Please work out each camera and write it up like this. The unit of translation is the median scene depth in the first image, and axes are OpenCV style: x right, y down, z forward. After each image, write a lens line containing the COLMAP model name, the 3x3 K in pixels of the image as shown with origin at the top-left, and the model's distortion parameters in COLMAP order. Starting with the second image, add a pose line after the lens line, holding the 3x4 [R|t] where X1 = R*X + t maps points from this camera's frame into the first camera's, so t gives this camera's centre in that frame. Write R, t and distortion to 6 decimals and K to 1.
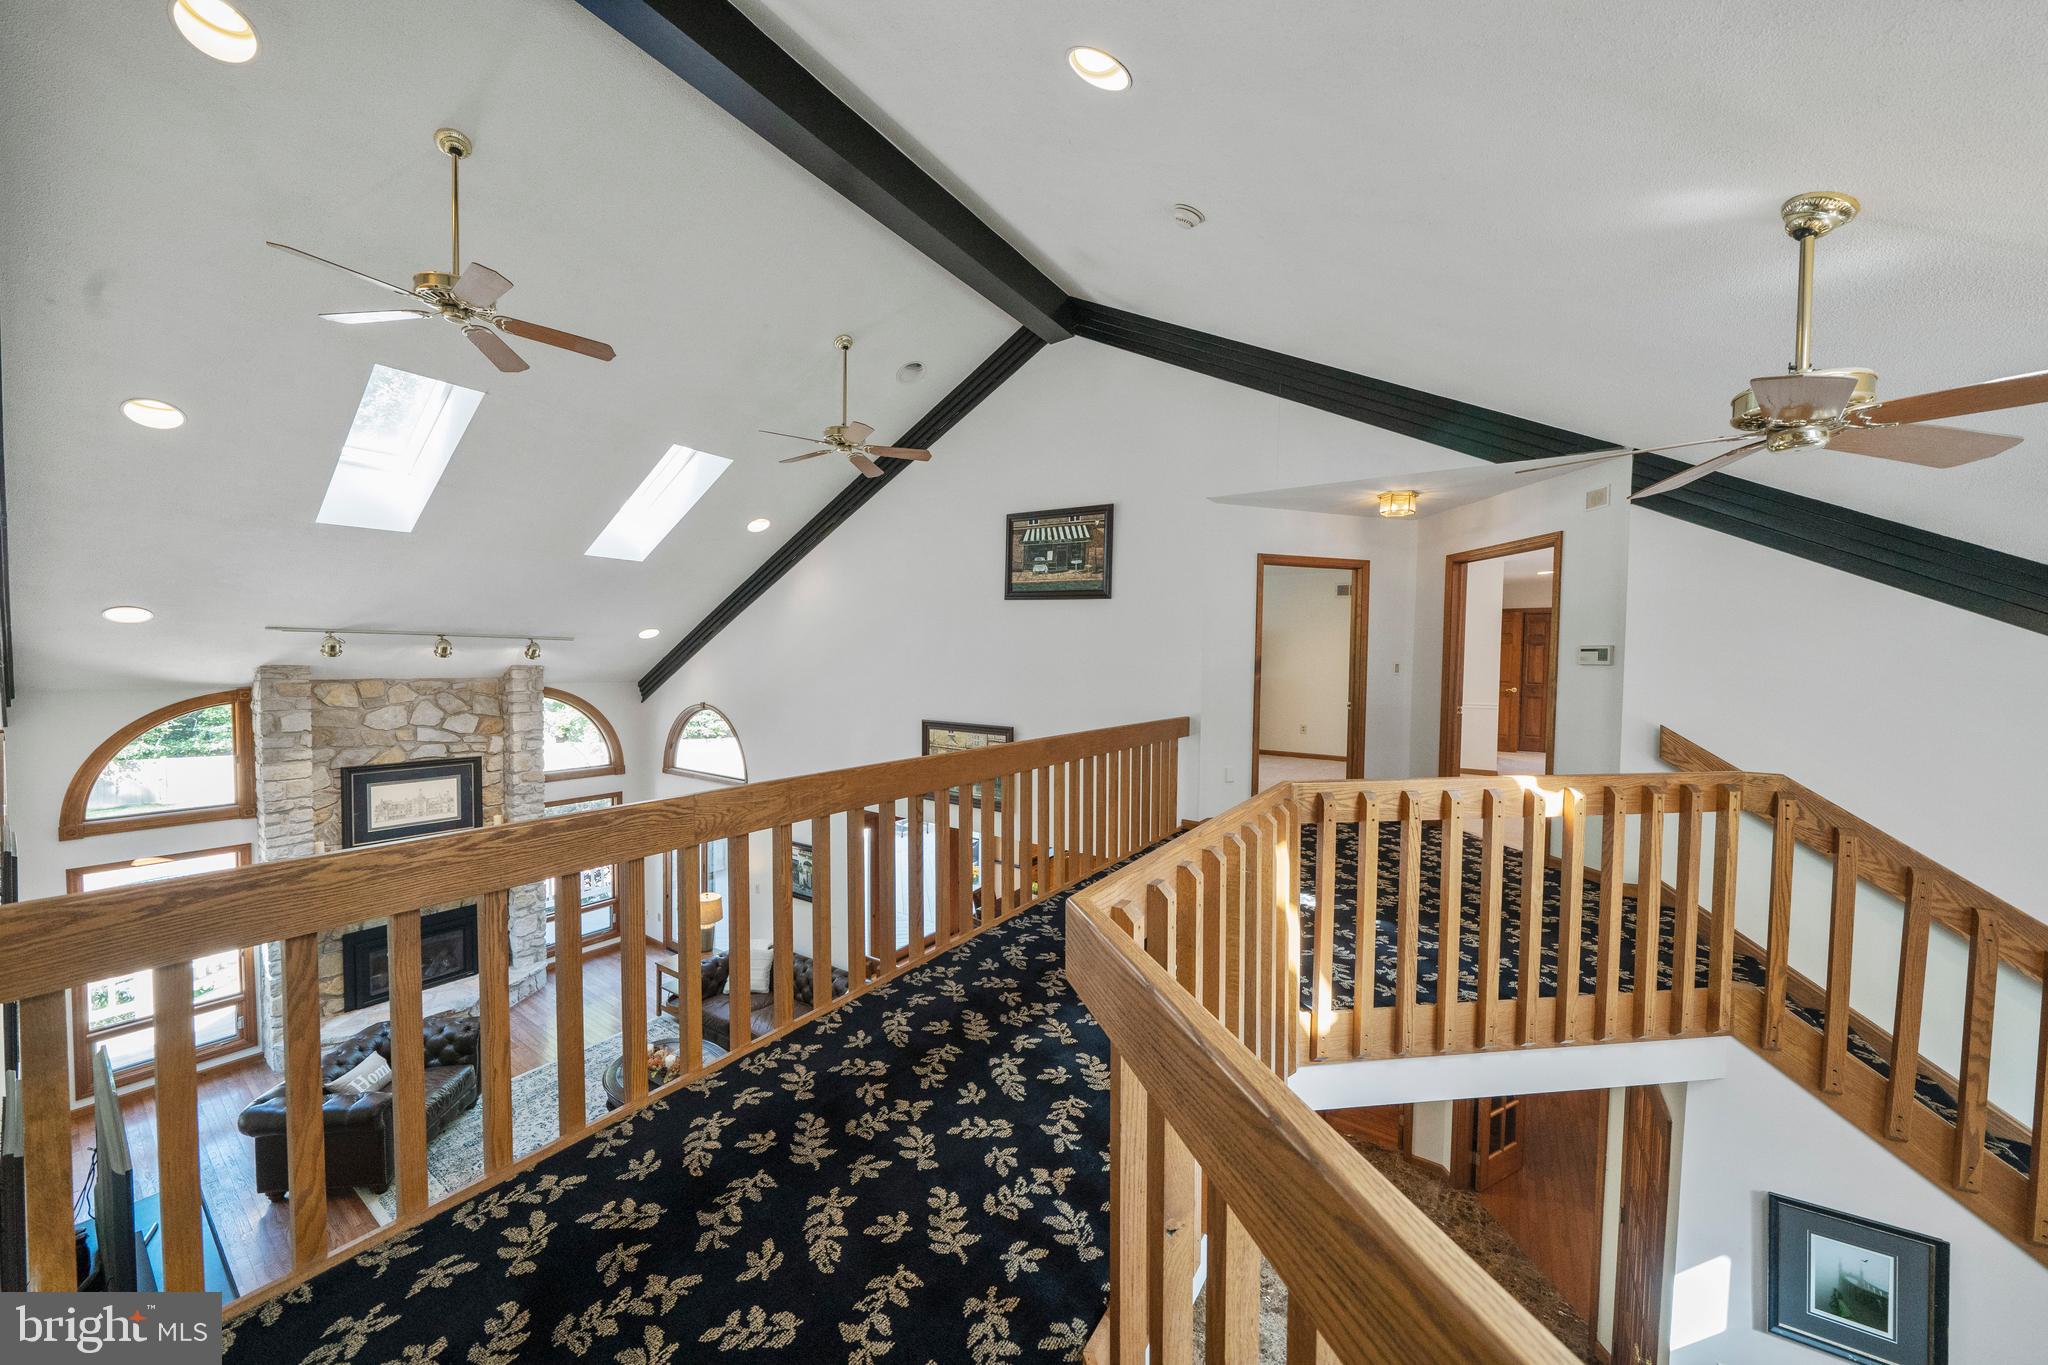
lens RADIAL K [[702.3, 0, 1022.6], [0, 702.3, 694.9], [0, 0, 1]] dist [-0.000063, -0.000019]
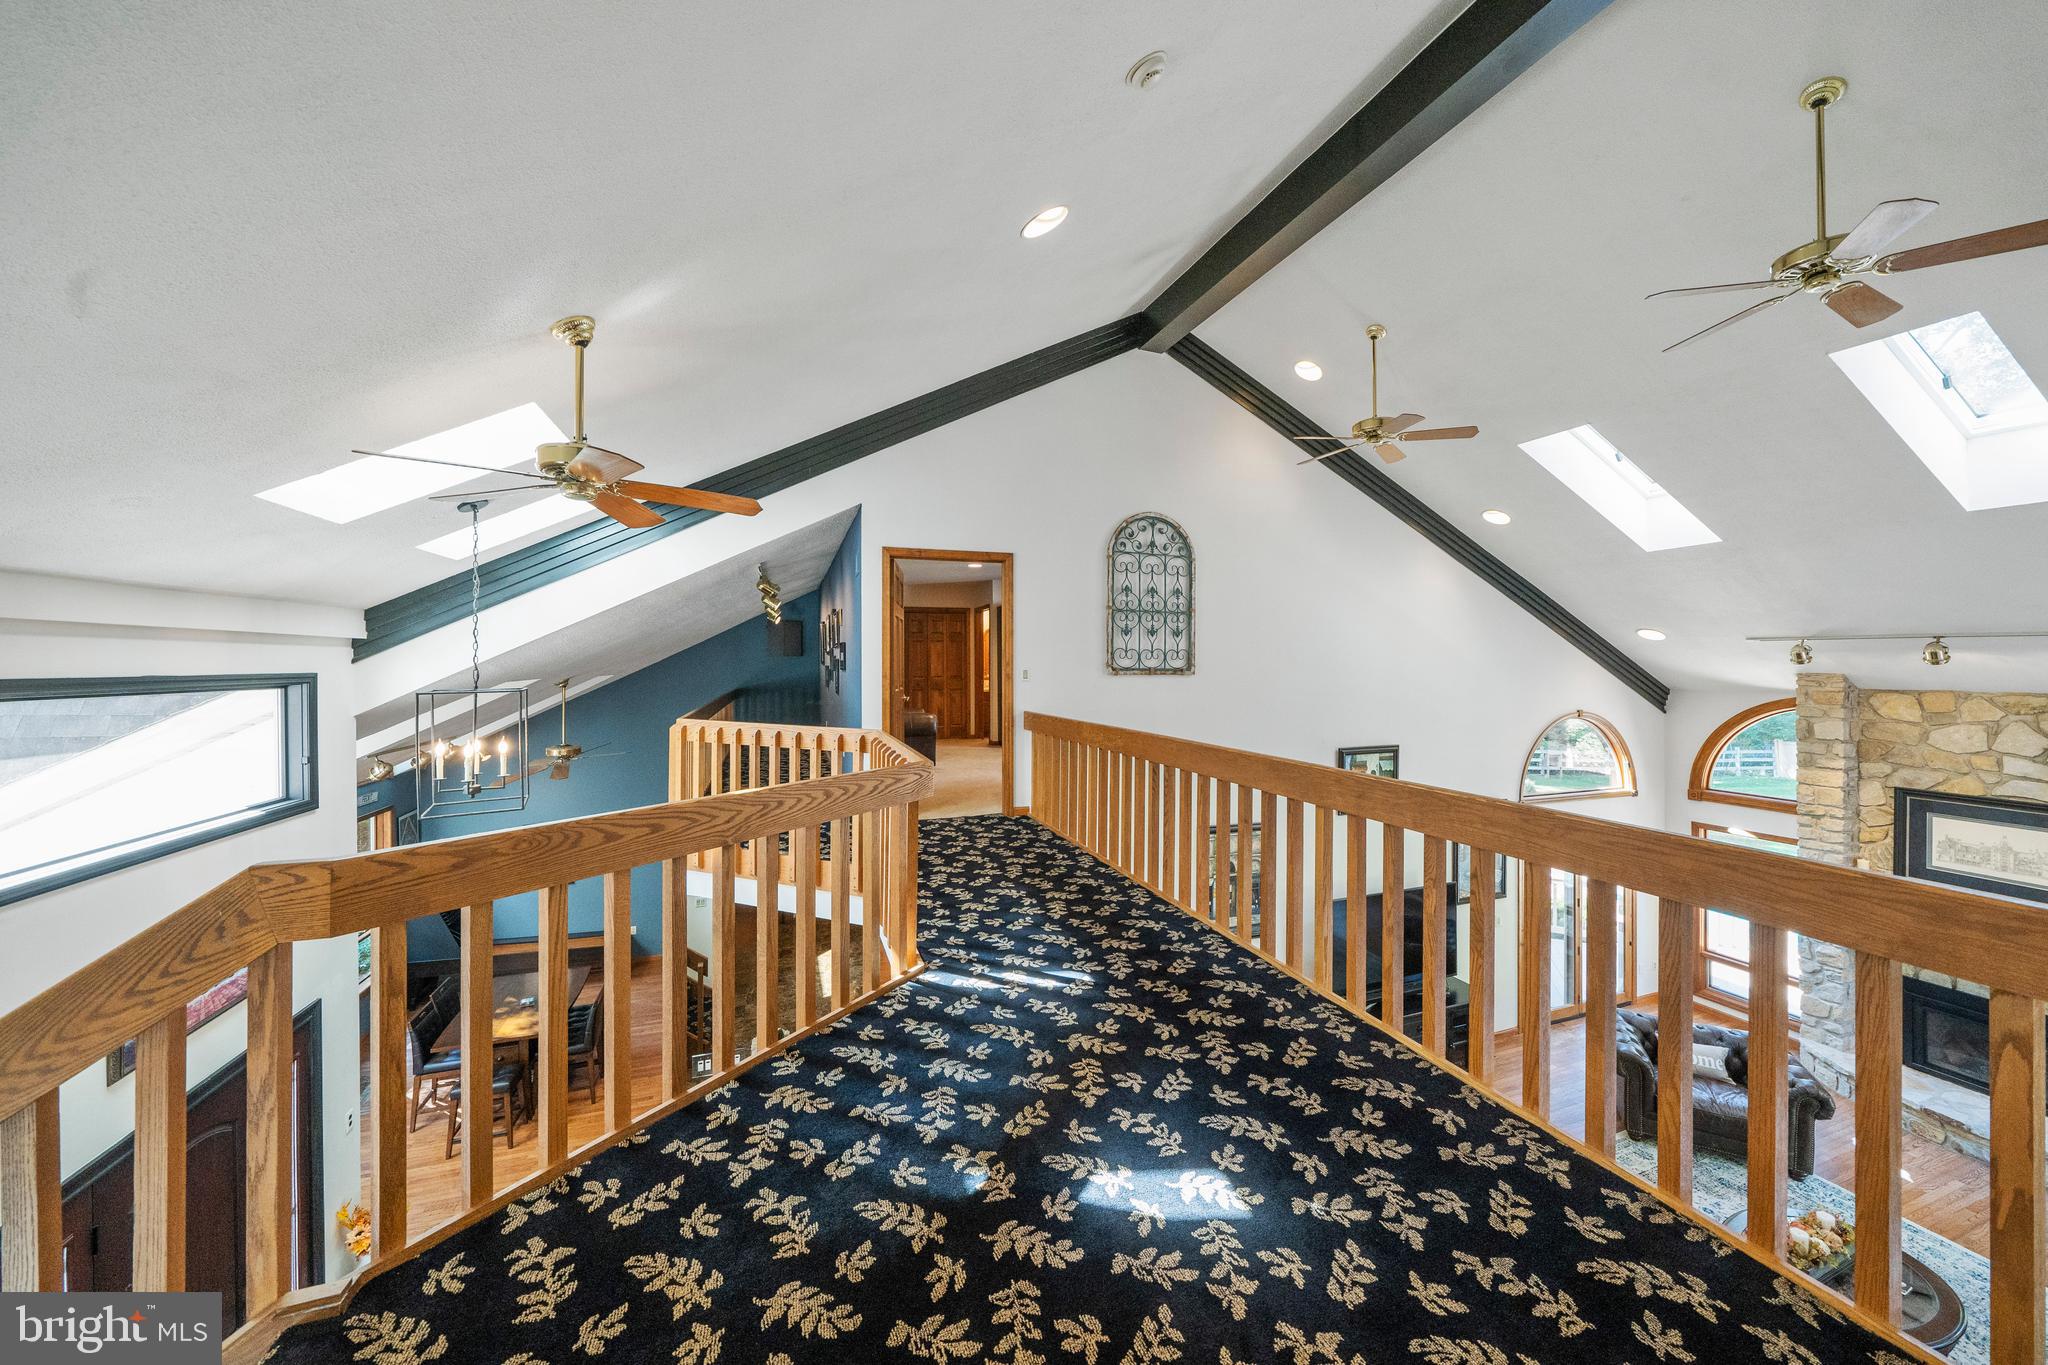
lens RADIAL K [[727.3, 0, 1028.5], [0, 727.3, 660.3], [0, 0, 1]] dist [-0.004681, -0.000142]
pose [[-0.591561, -0.009978, -0.806199, 0.480864], [-0.044975, 0.998775, 0.020640, -0.030916], [0.805005, 0.048469, -0.591285, 0.698803]]
